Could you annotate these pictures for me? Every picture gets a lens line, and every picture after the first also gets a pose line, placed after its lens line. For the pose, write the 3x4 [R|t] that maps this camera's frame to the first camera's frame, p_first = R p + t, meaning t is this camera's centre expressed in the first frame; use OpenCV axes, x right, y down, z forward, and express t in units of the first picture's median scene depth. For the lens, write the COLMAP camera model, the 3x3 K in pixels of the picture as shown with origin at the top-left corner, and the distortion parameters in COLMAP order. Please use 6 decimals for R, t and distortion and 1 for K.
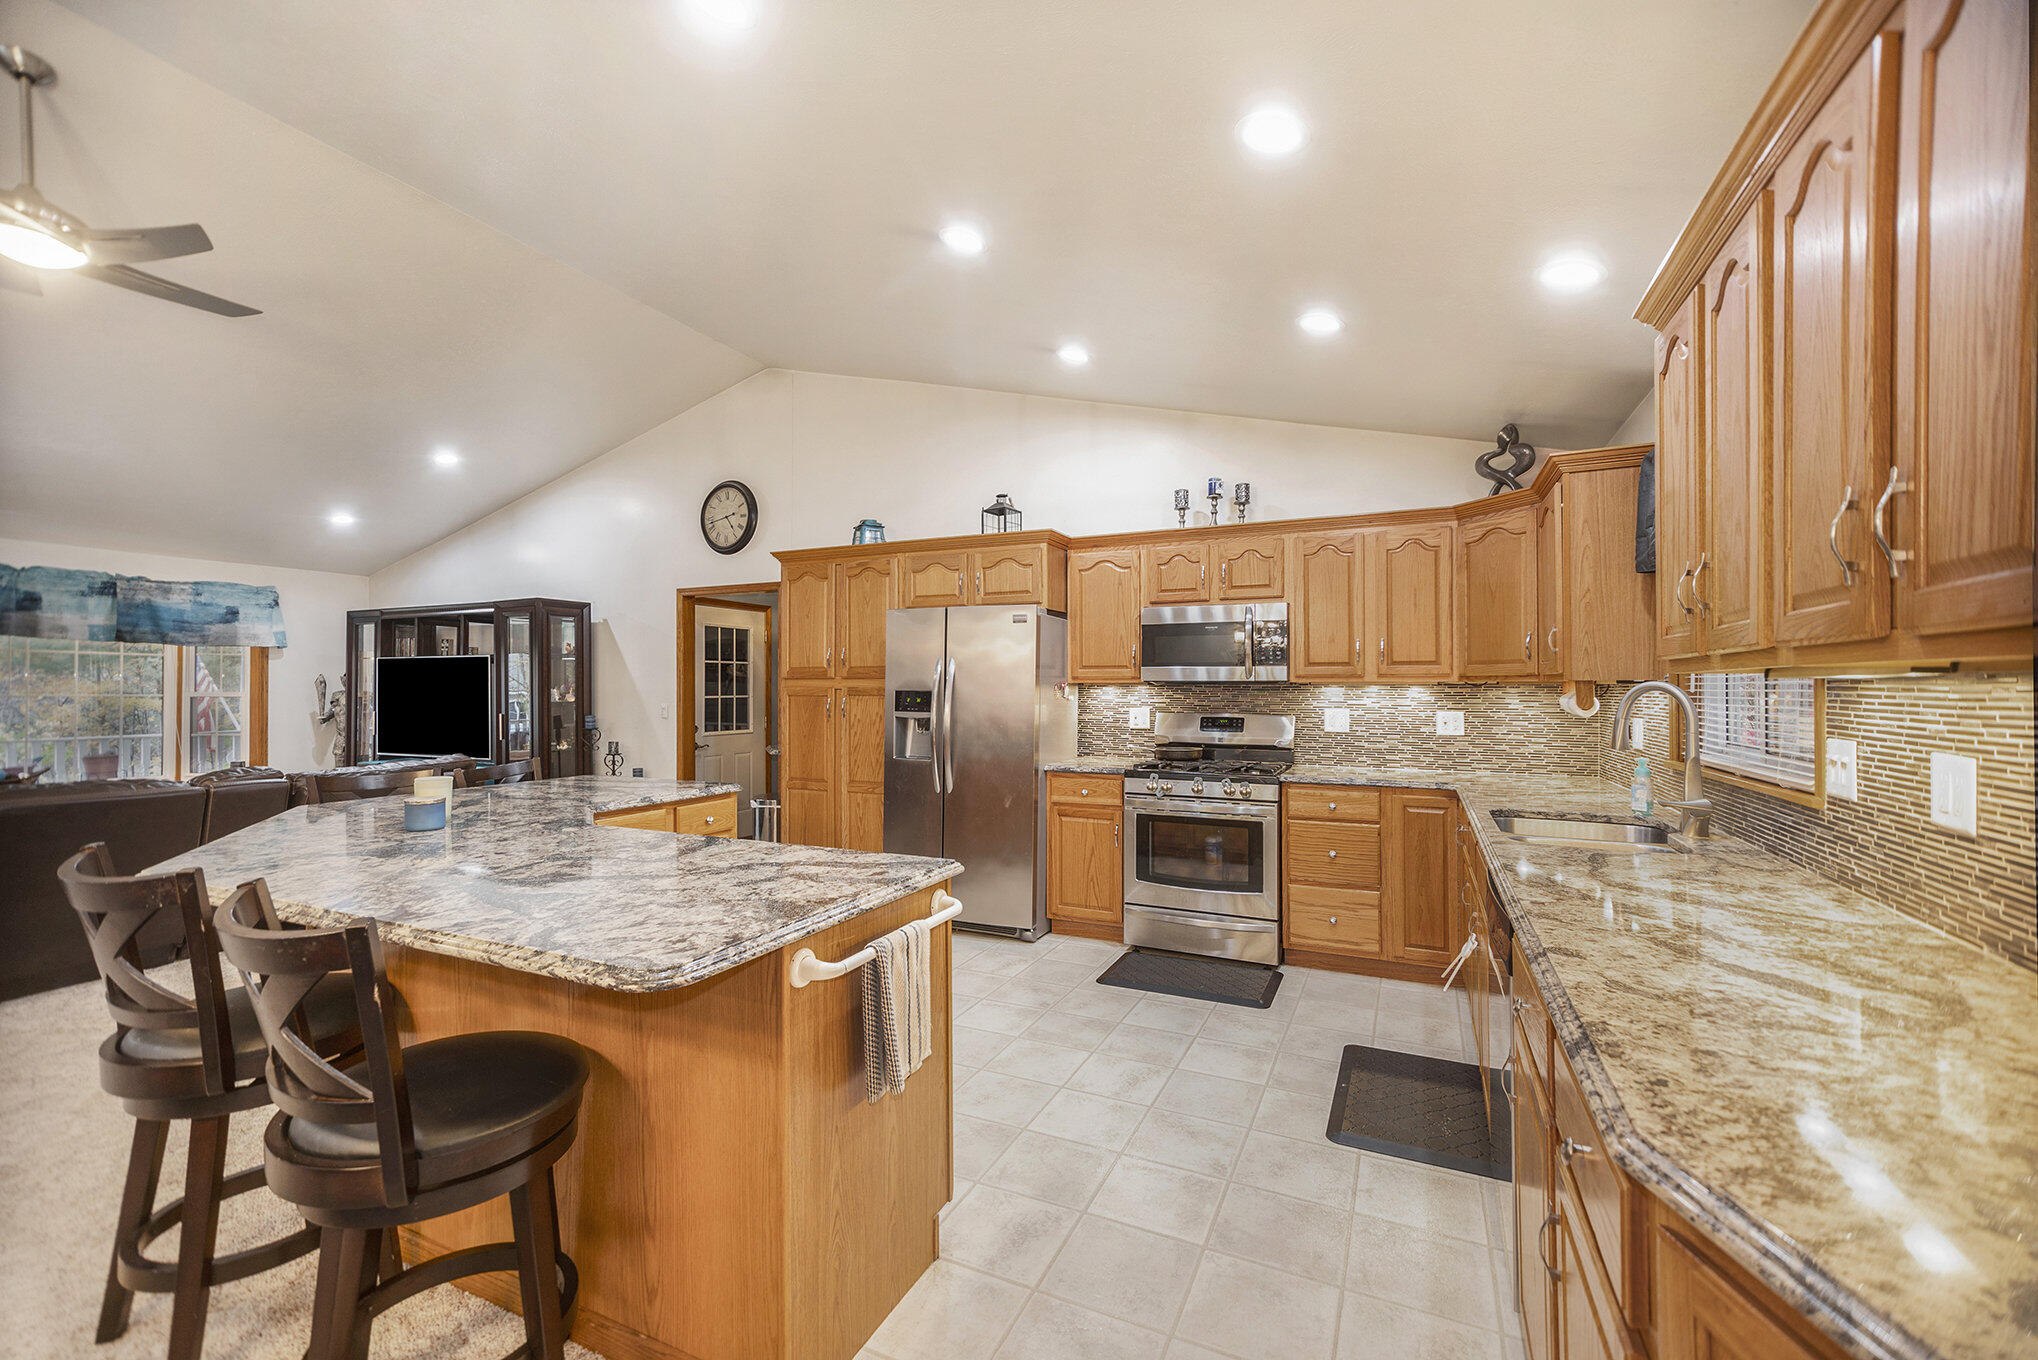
lens RADIAL K [[856.5, 0, 973.3], [0, 856.5, 686.6], [0, 0, 1]] dist [0.007251, 0.001071]
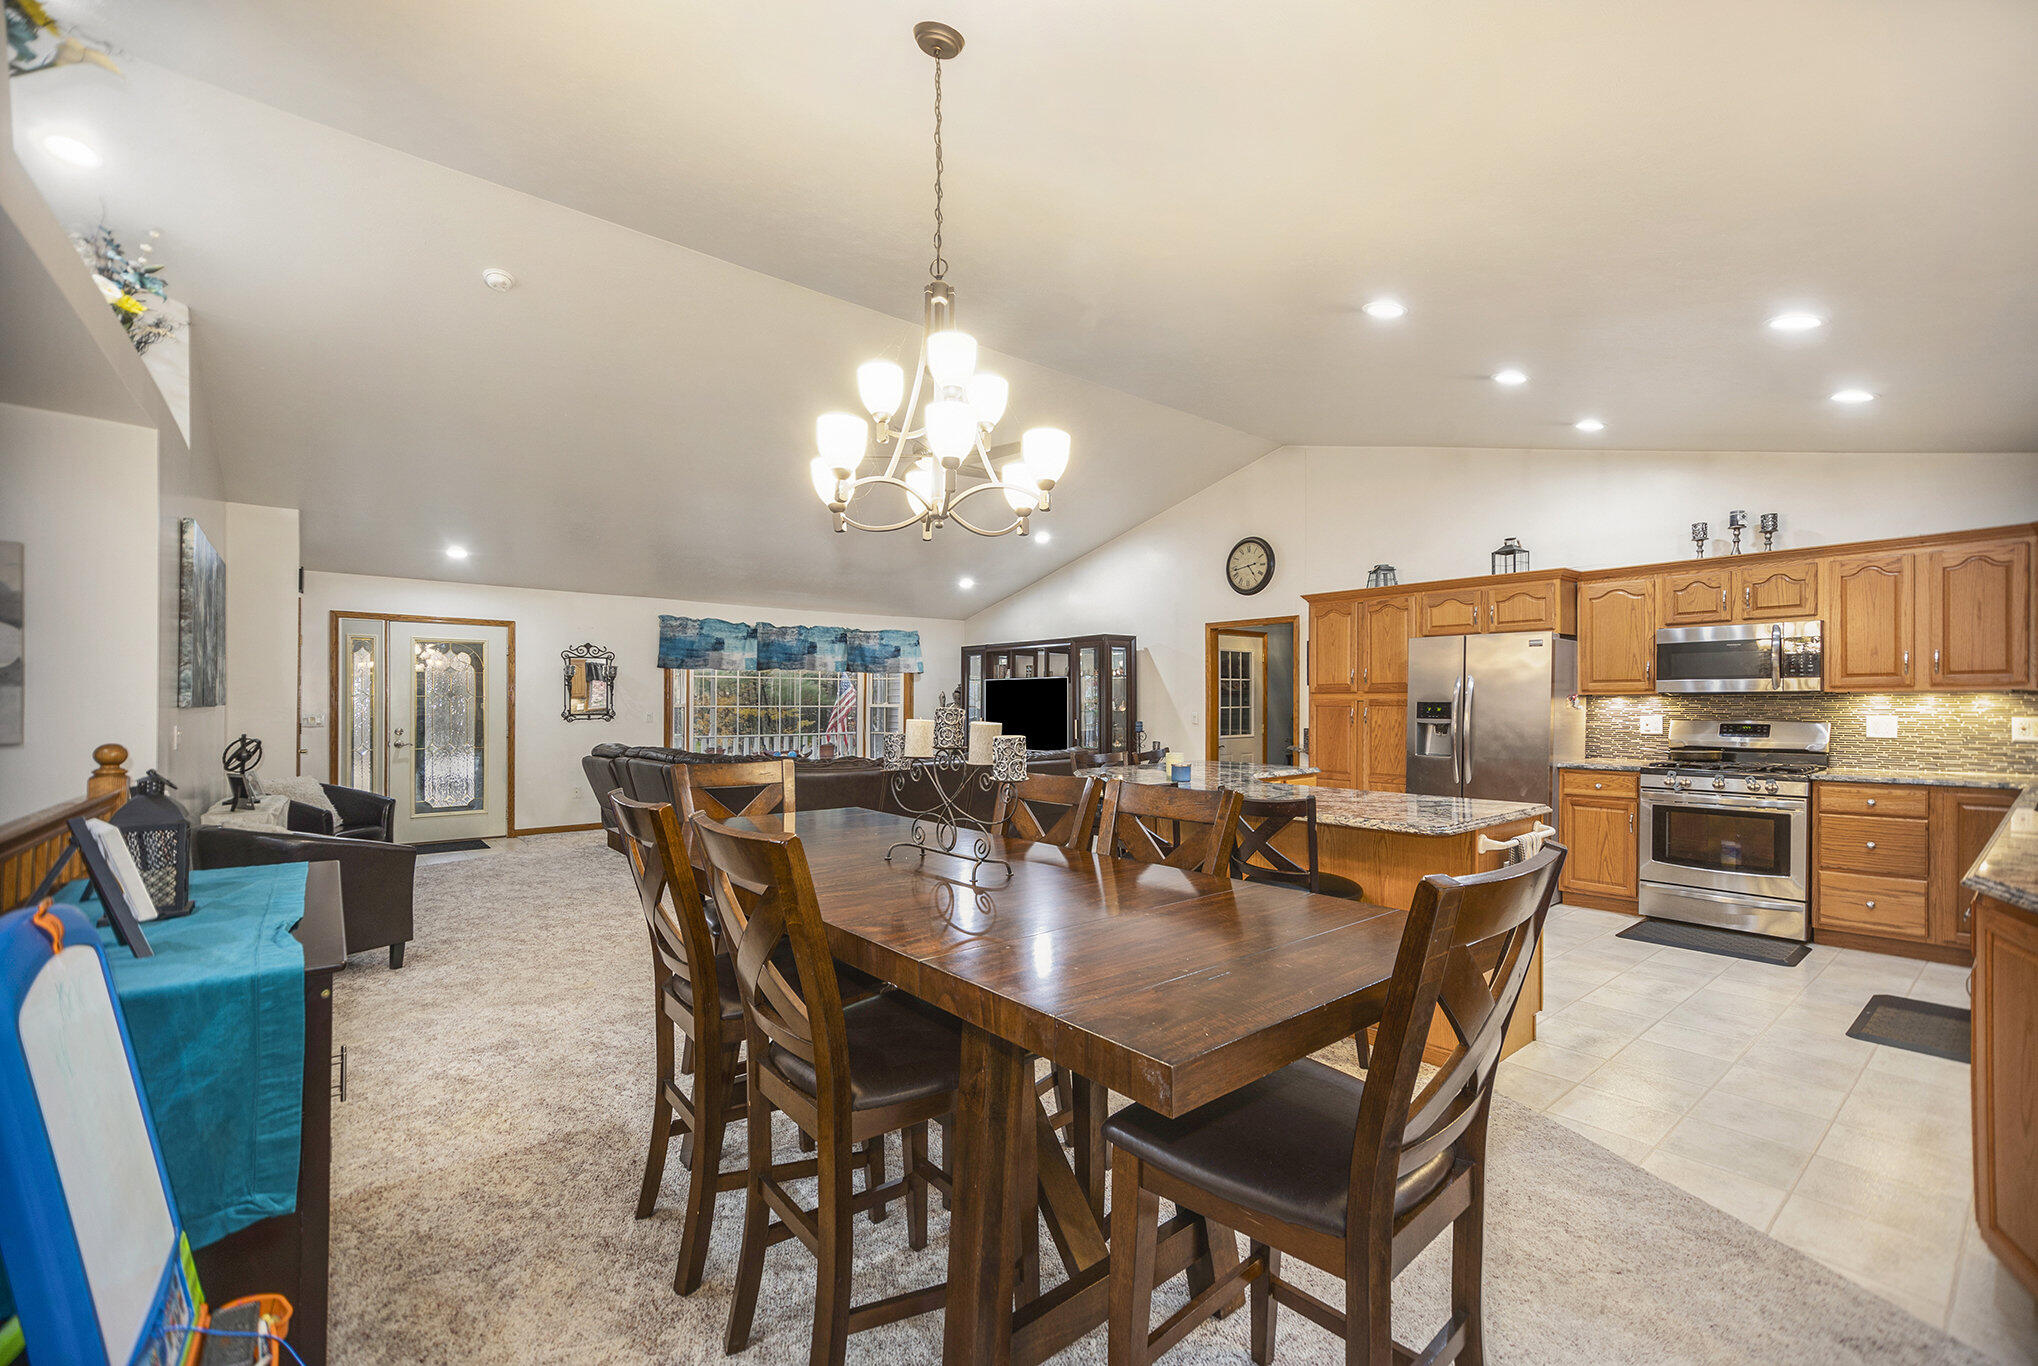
lens RADIAL K [[856.5, 0, 1012.0], [0, 856.5, 711.2], [0, 0, 1]] dist [0.007251, 0.001071]
pose [[0.916339, 0.001372, -0.400401, -0.127936], [0.004237, 0.999905, 0.013123, -0.000118], [0.400380, -0.013721, 0.916246, -0.390257]]
